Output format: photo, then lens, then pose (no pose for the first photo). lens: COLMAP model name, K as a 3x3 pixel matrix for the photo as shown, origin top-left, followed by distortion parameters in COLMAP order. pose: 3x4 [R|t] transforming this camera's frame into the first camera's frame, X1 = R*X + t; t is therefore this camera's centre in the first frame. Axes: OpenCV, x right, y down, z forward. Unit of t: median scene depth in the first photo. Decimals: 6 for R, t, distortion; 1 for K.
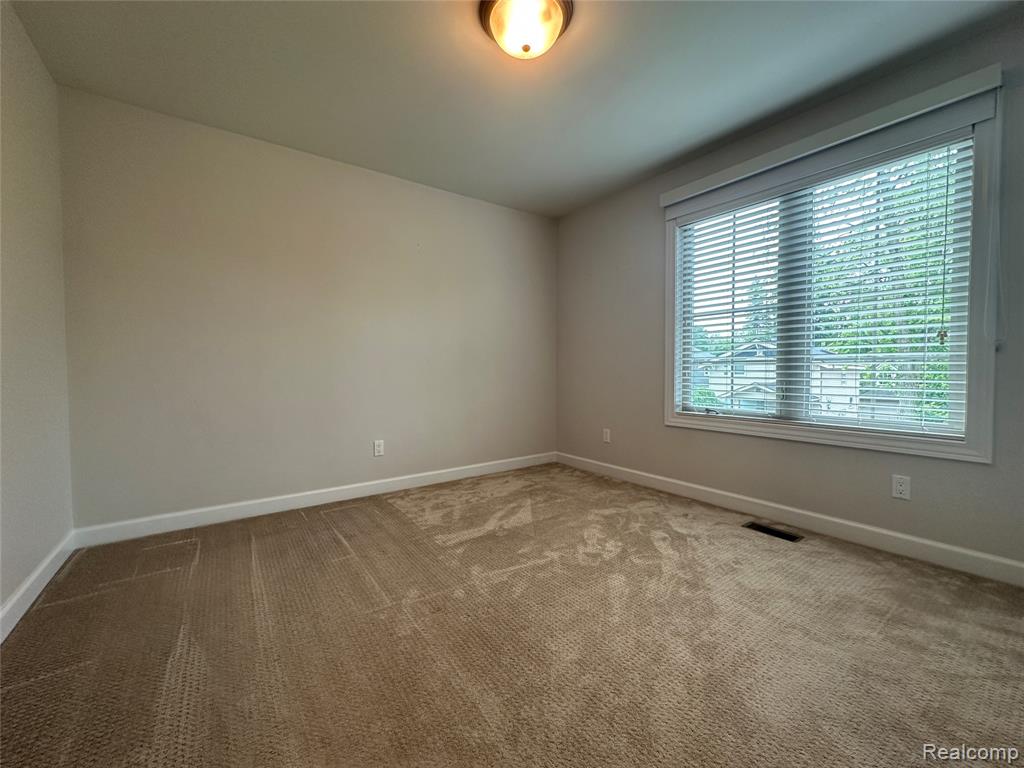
lens RADIAL K [[410.1, 0, 511.2], [0, 410.1, 383.3], [0, 0, 1]] dist [-0.001526, 0.000442]
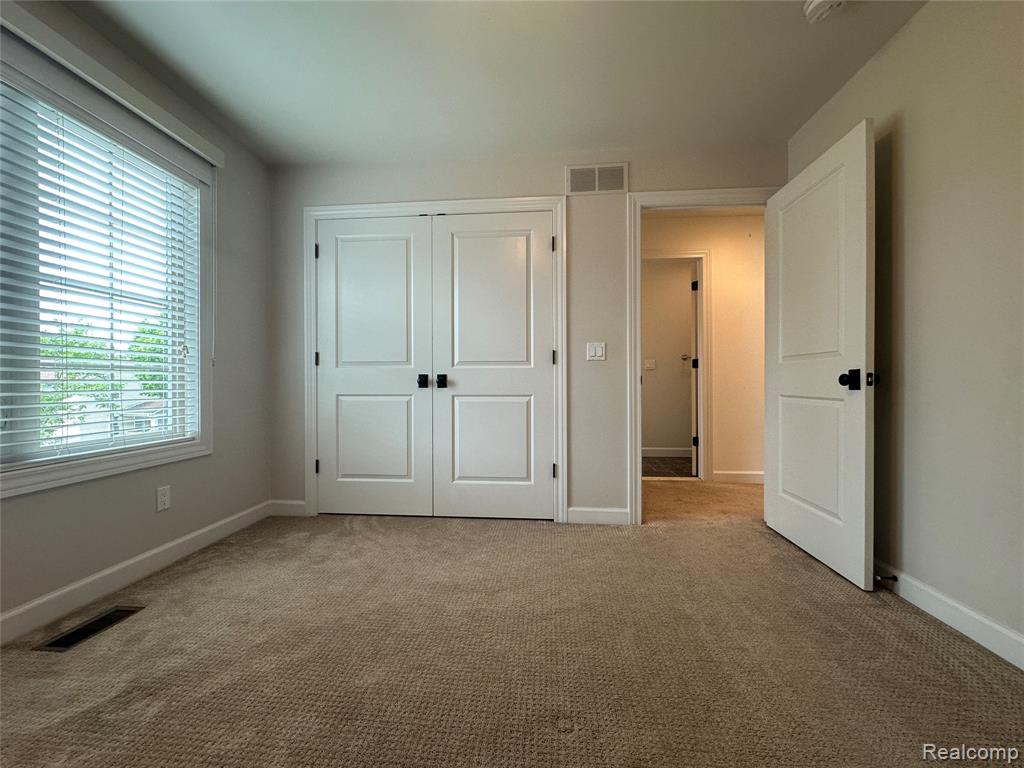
lens RADIAL K [[414.1, 0, 511.6], [0, 414.1, 377.1], [0, 0, 1]] dist [-0.022447, -0.000082]
pose [[-0.761441, -0.002016, 0.648231, -0.360343], [0.021809, 0.999349, 0.028726, -0.056443], [-0.647867, 0.036010, -0.760902, 1.251731]]
